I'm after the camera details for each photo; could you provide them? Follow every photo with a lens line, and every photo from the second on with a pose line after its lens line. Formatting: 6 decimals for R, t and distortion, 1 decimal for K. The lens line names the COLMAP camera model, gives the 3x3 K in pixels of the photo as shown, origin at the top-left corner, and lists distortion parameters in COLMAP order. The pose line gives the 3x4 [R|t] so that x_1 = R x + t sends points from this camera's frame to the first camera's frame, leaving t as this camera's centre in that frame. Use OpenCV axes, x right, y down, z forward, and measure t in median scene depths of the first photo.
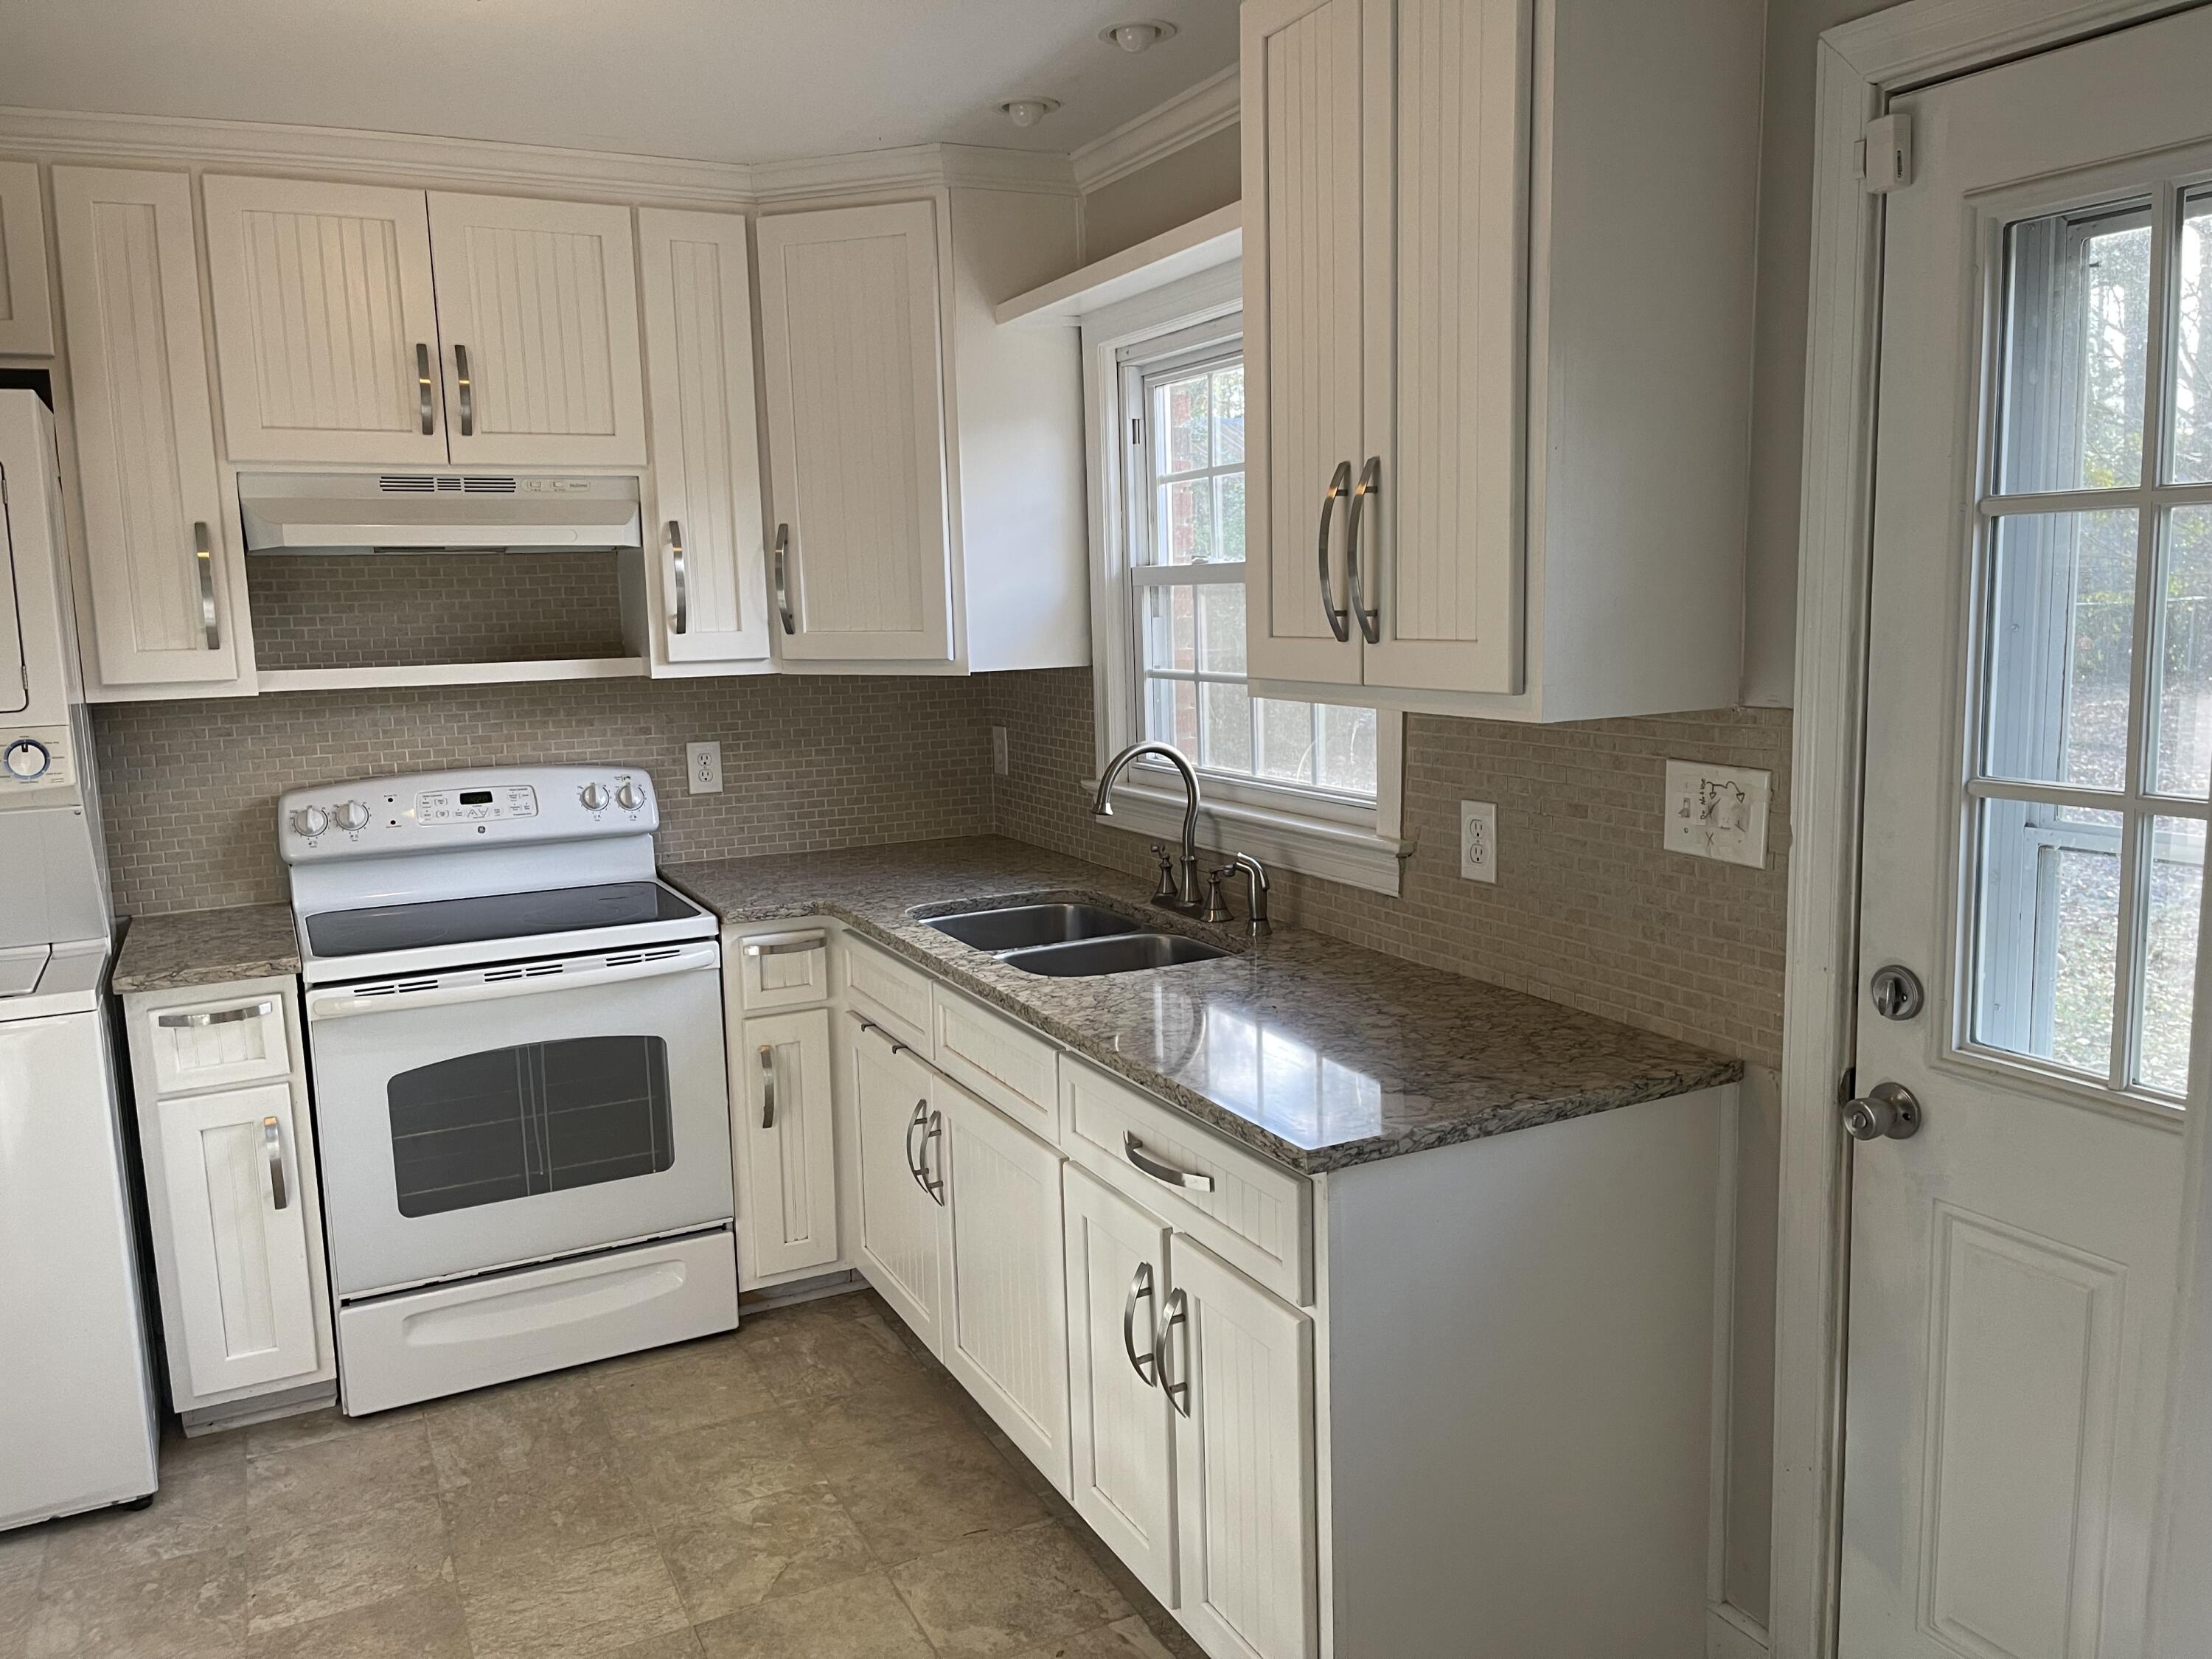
lens RADIAL K [[1663.2, 0, 1110.5], [0, 1663.2, 818.8], [0, 0, 1]] dist [0.046042, -0.046210]
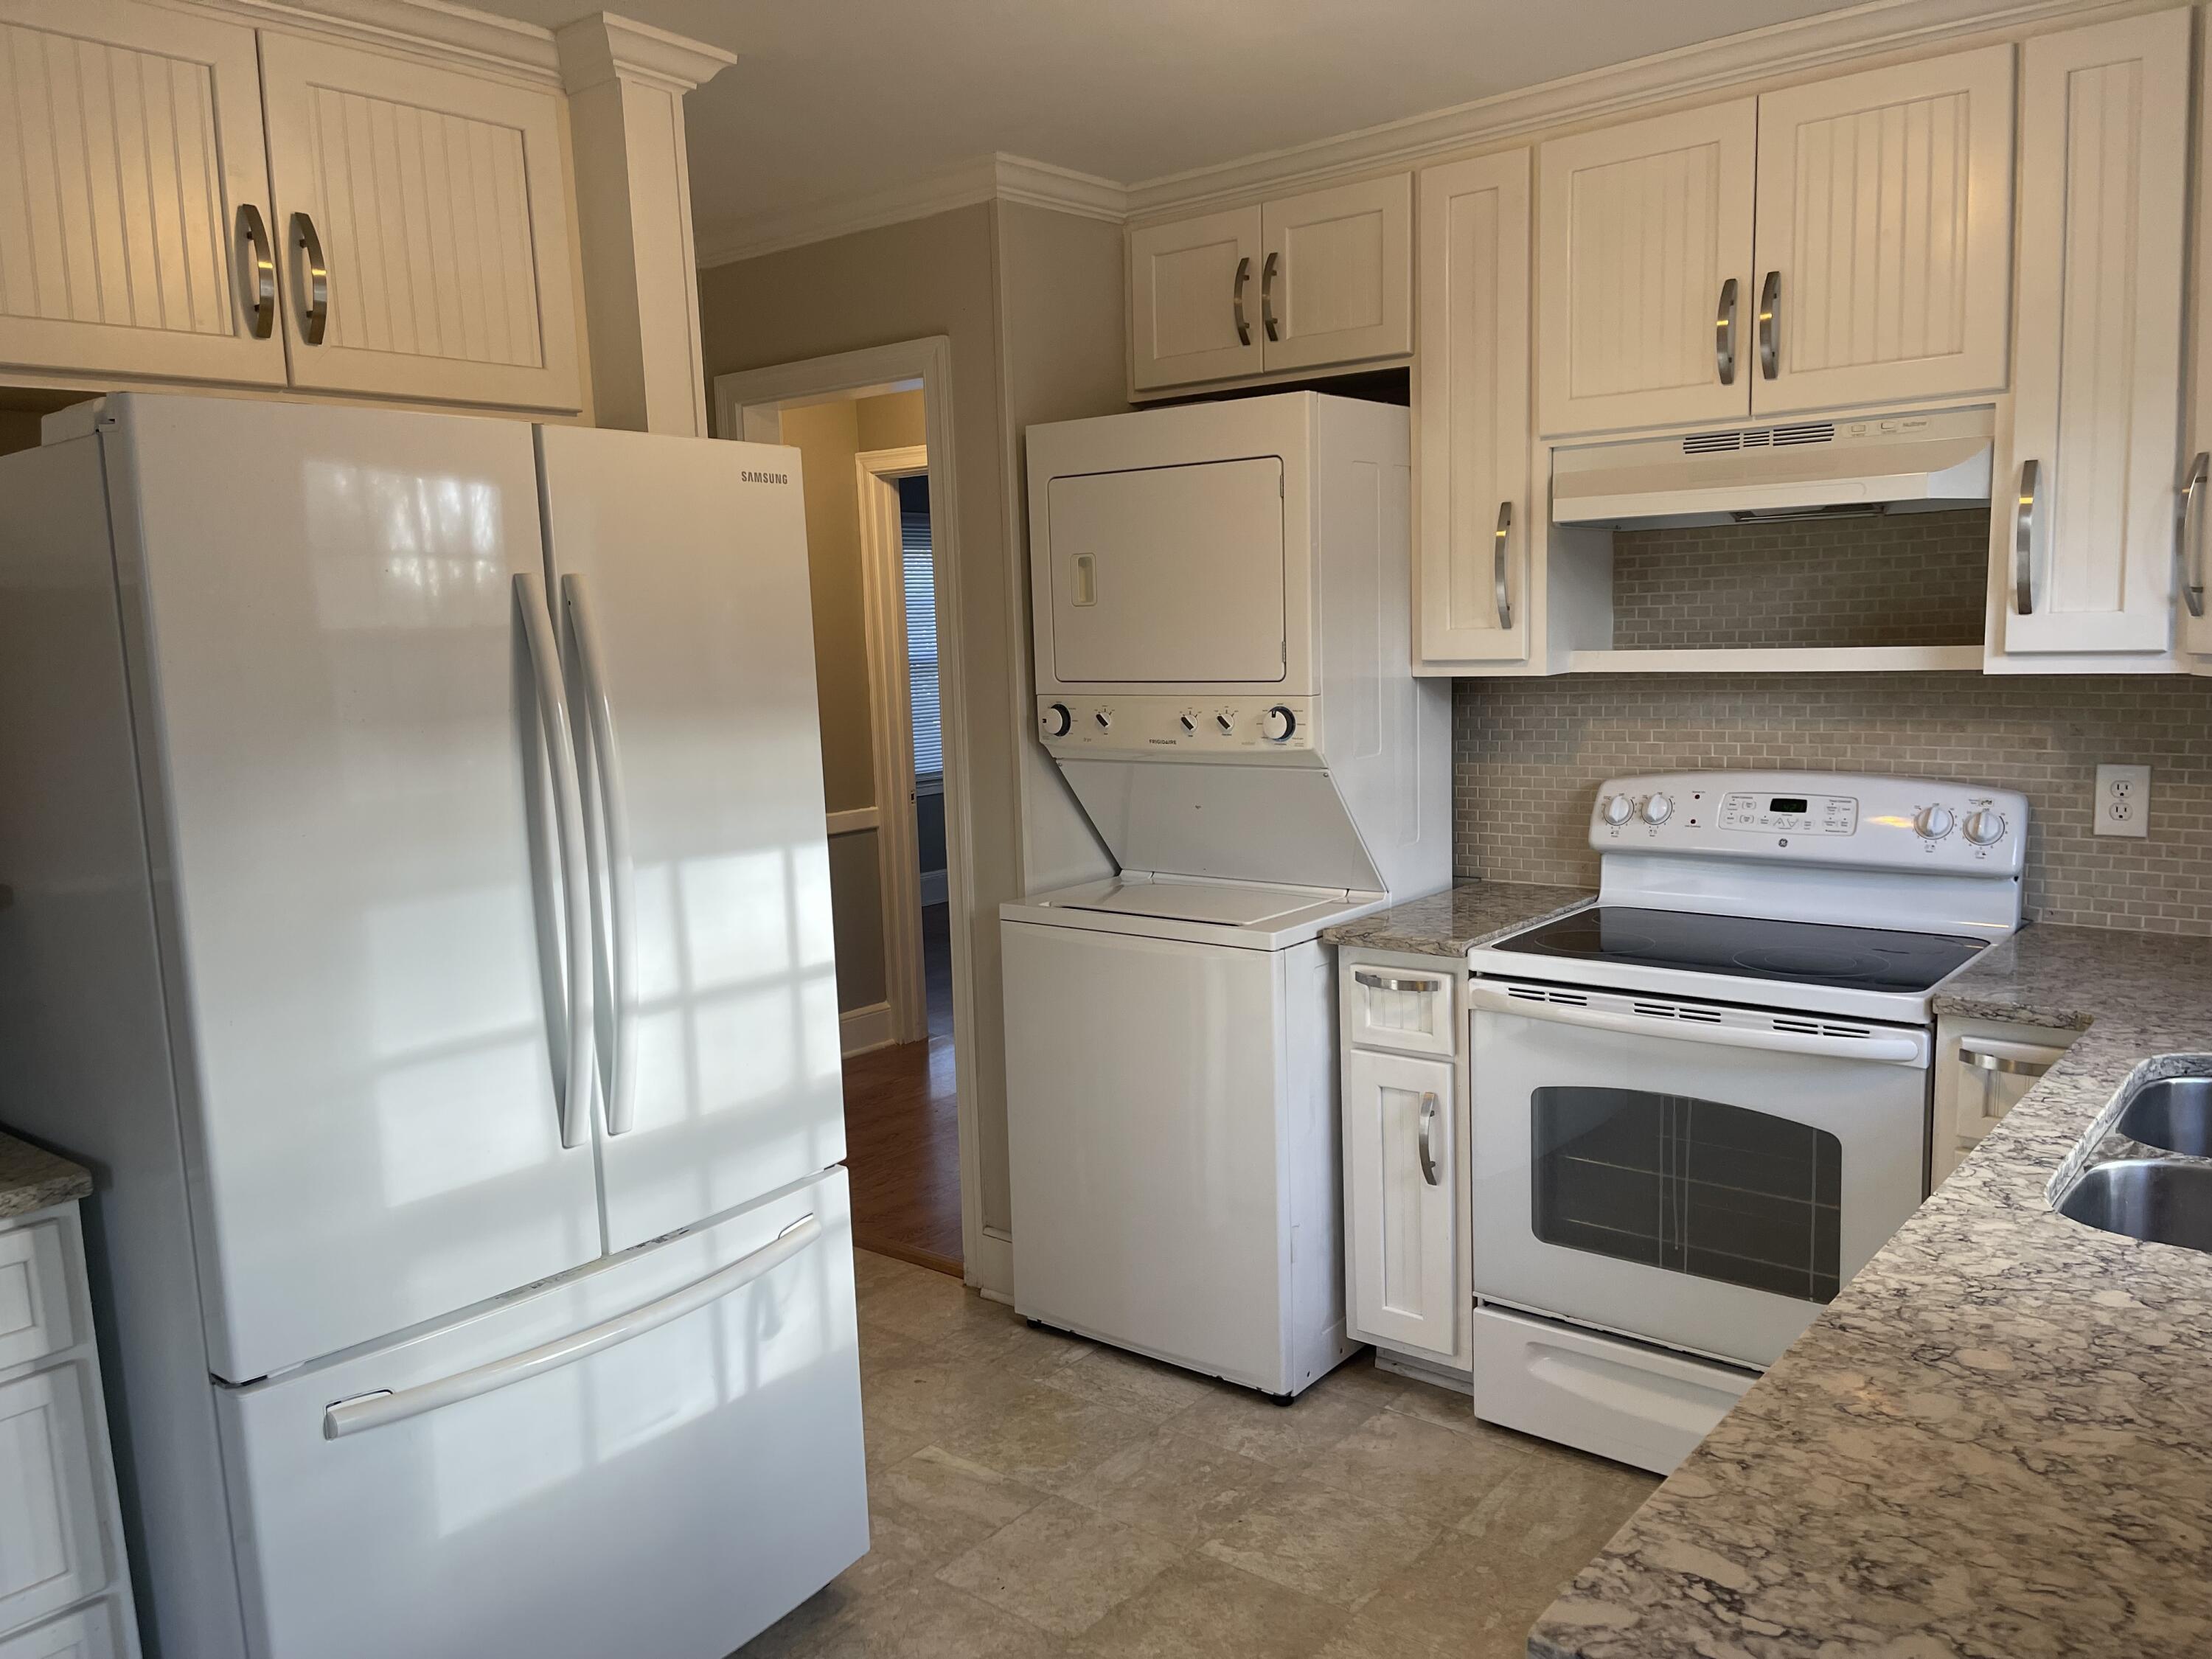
lens RADIAL K [[1663.2, 0, 1109.6], [0, 1663.2, 840.8], [0, 0, 1]] dist [0.046042, -0.046210]
pose [[0.411830, 0.132643, -0.901555, 0.264584], [-0.104713, 0.989684, 0.097776, -0.043896], [0.905224, 0.054137, 0.421471, 0.340551]]
